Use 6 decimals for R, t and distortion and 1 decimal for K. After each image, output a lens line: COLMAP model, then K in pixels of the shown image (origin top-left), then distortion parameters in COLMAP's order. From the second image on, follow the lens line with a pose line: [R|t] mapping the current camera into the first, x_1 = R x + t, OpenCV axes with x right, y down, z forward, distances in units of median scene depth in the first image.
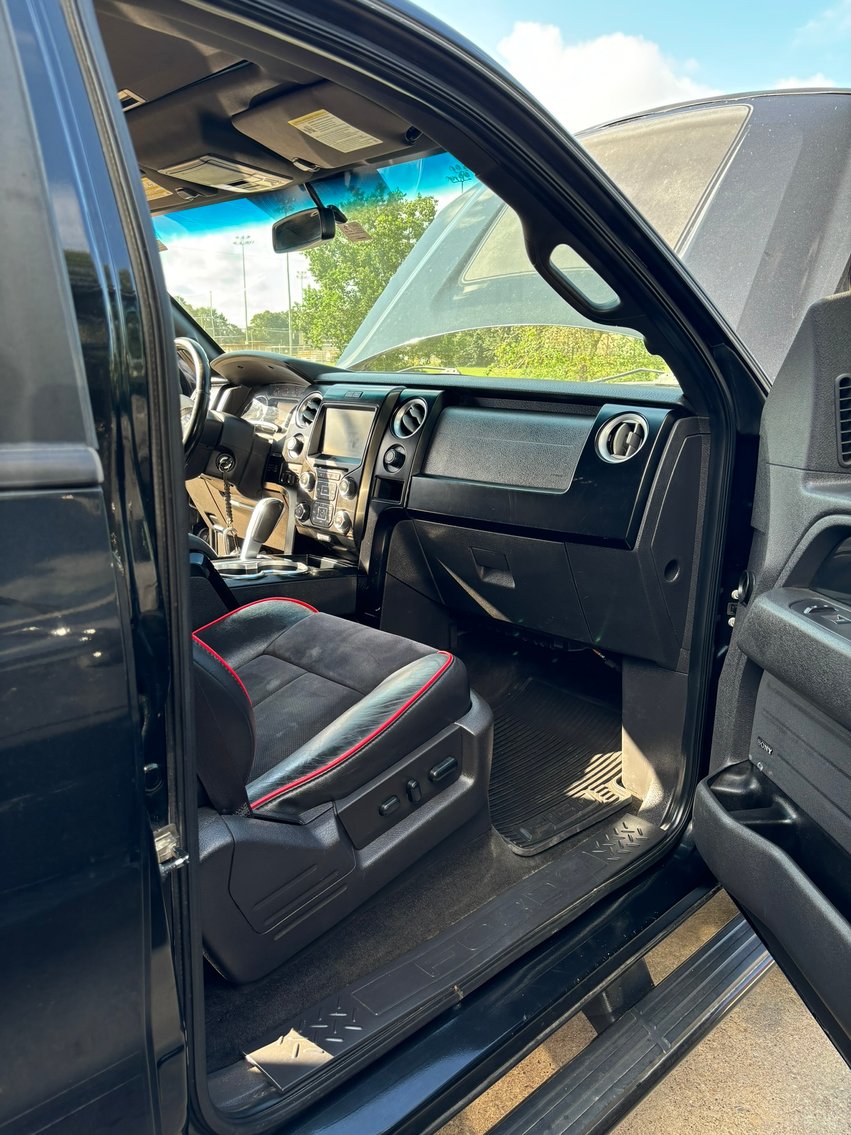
lens RADIAL K [[813.3, 0, 425.4], [0, 813.3, 587.0], [0, 0, 1]] dist [0.057540, -0.130342]
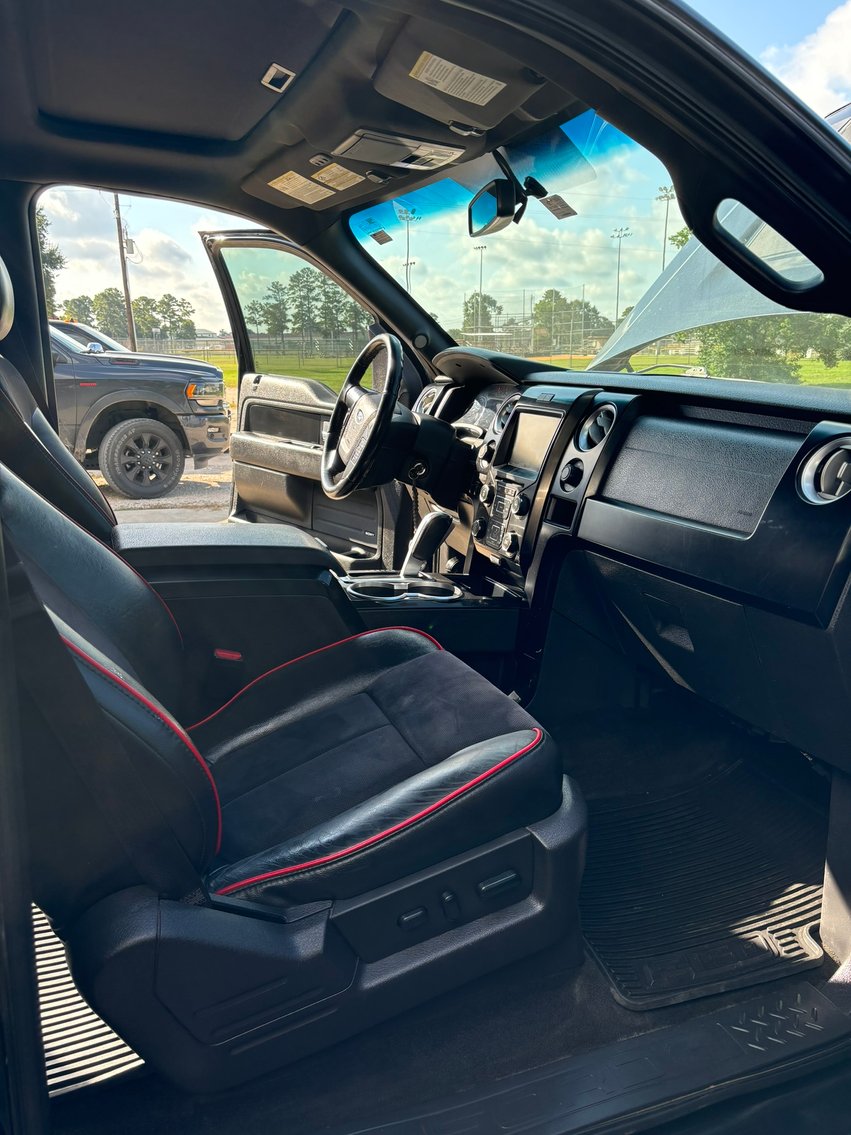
lens RADIAL K [[813.3, 0, 425.4], [0, 813.3, 587.0], [0, 0, 1]] dist [0.057540, -0.130342]
pose [[0.916054, 0.106942, -0.386535, 0.162936], [-0.104578, 0.994144, 0.027206, -0.052212], [0.387181, 0.015501, 0.921873, 0.176252]]
